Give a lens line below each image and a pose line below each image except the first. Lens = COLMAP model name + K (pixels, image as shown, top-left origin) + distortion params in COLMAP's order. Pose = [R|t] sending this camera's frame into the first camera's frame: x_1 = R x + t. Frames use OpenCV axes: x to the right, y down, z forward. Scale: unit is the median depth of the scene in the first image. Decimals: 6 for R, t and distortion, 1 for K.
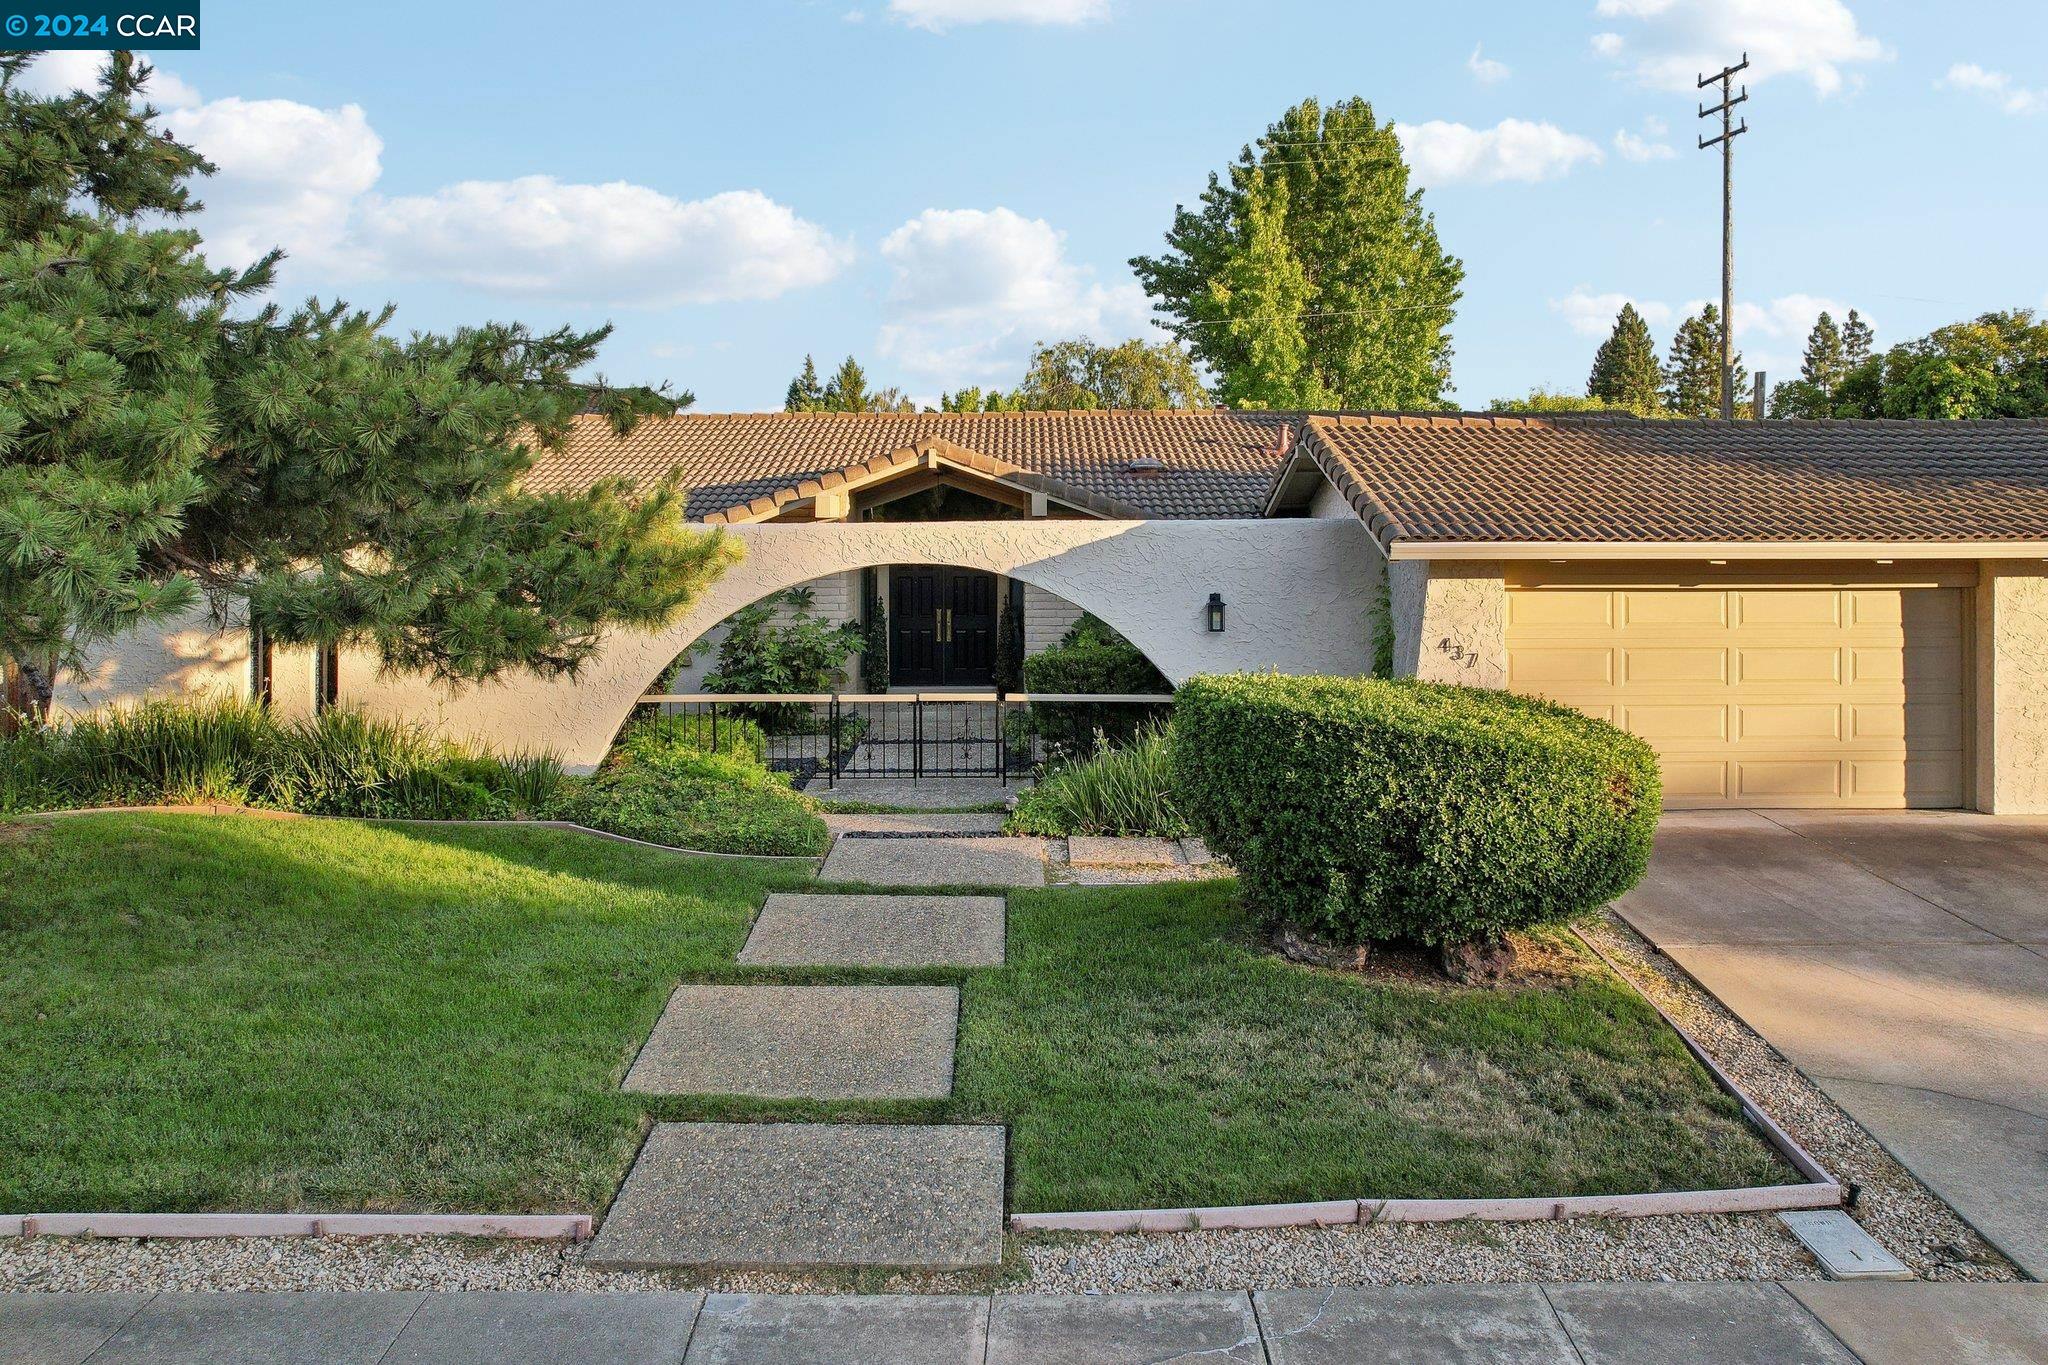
lens RADIAL K [[1366.7, 0, 1008.5], [0, 1366.7, 509.1], [0, 0, 1]] dist [-0.038103, 0.028389]
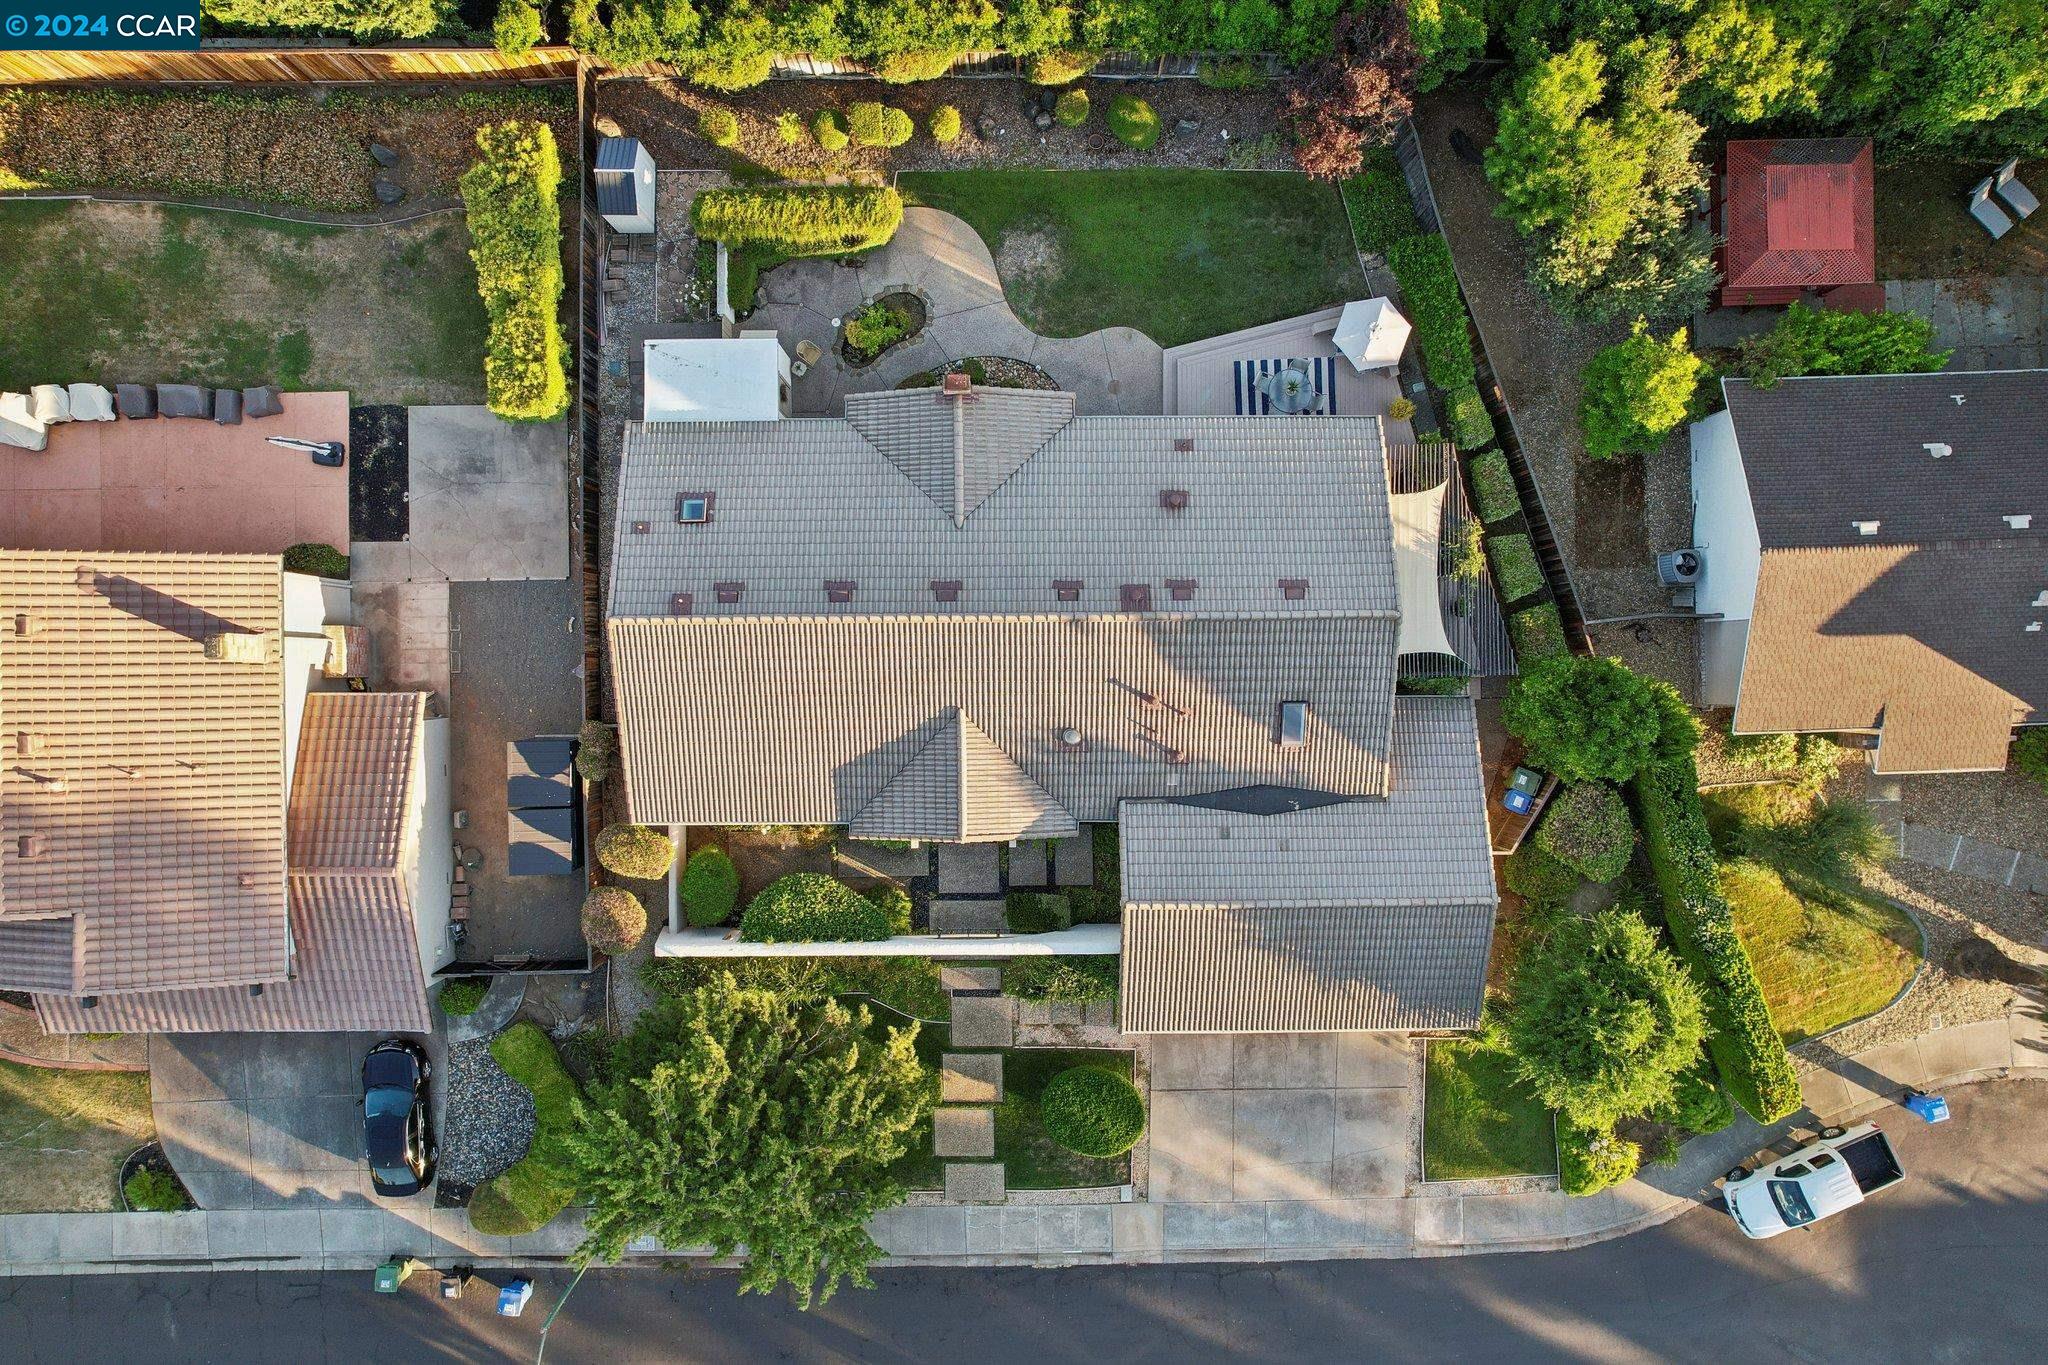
lens RADIAL K [[1306.3, 0, 1024.0], [0, 1306.3, 682.5], [0, 0, 1]] dist [-0.041365, 0.017606]
pose [[0.999744, -0.014512, 0.017371, 0.008496], [-0.017648, -0.019137, 0.999661, -3.383450], [-0.014174, -0.999712, -0.019388, 2.096099]]
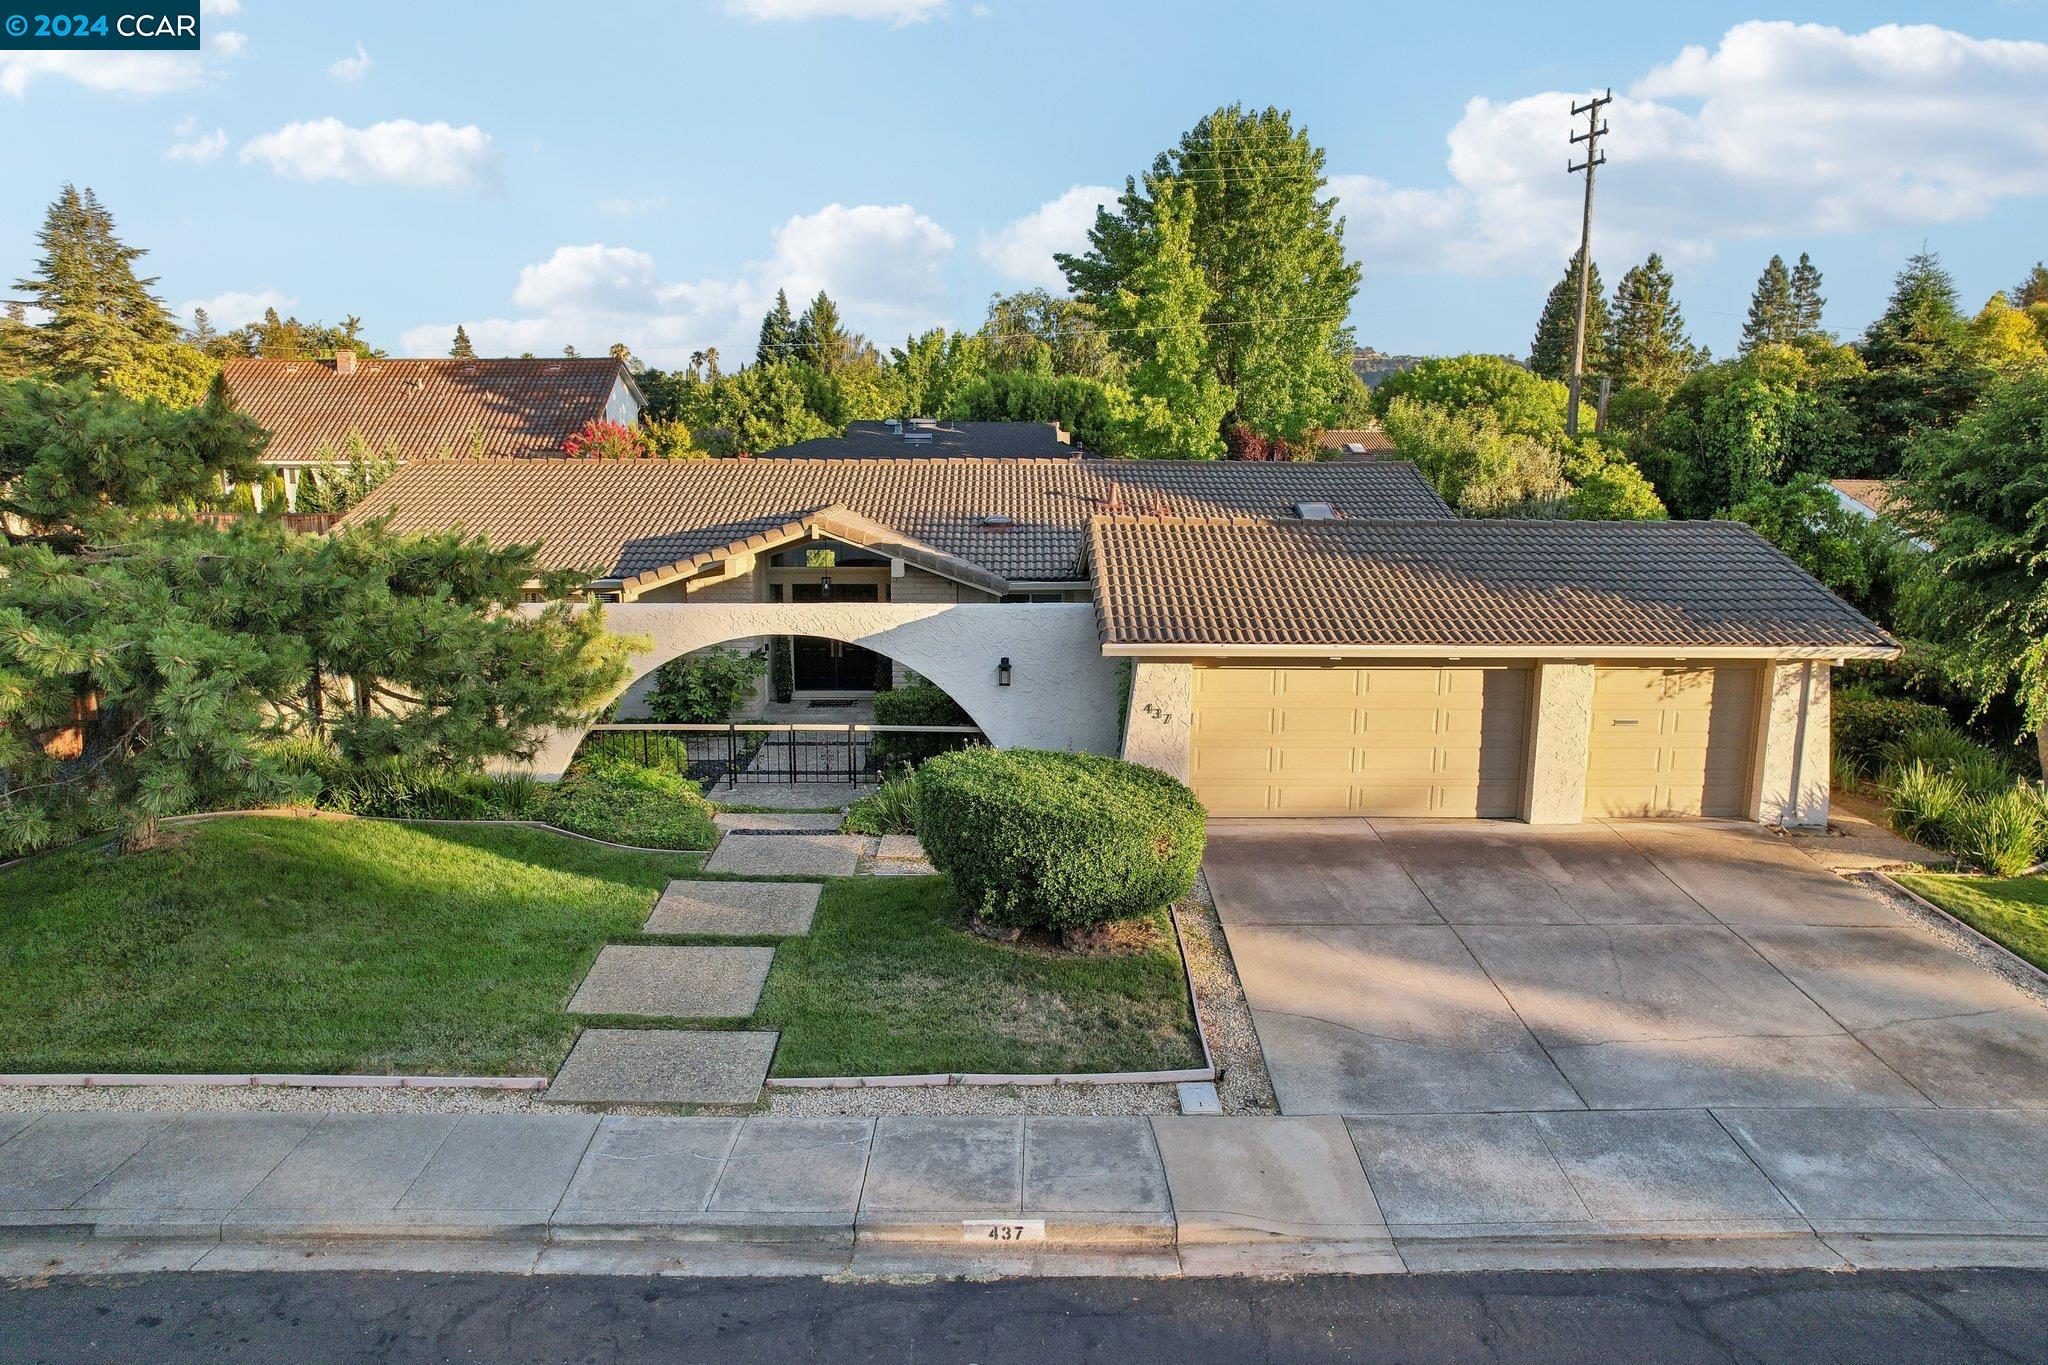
lens RADIAL K [[1306.3, 0, 1024.0], [0, 1306.3, 682.5], [0, 0, 1]] dist [-0.041365, 0.017606]
pose [[0.999494, 0.012836, 0.029103, 0.170576], [-0.018250, 0.980792, 0.194200, -0.220465], [-0.026052, -0.194633, 0.980530, -0.393714]]
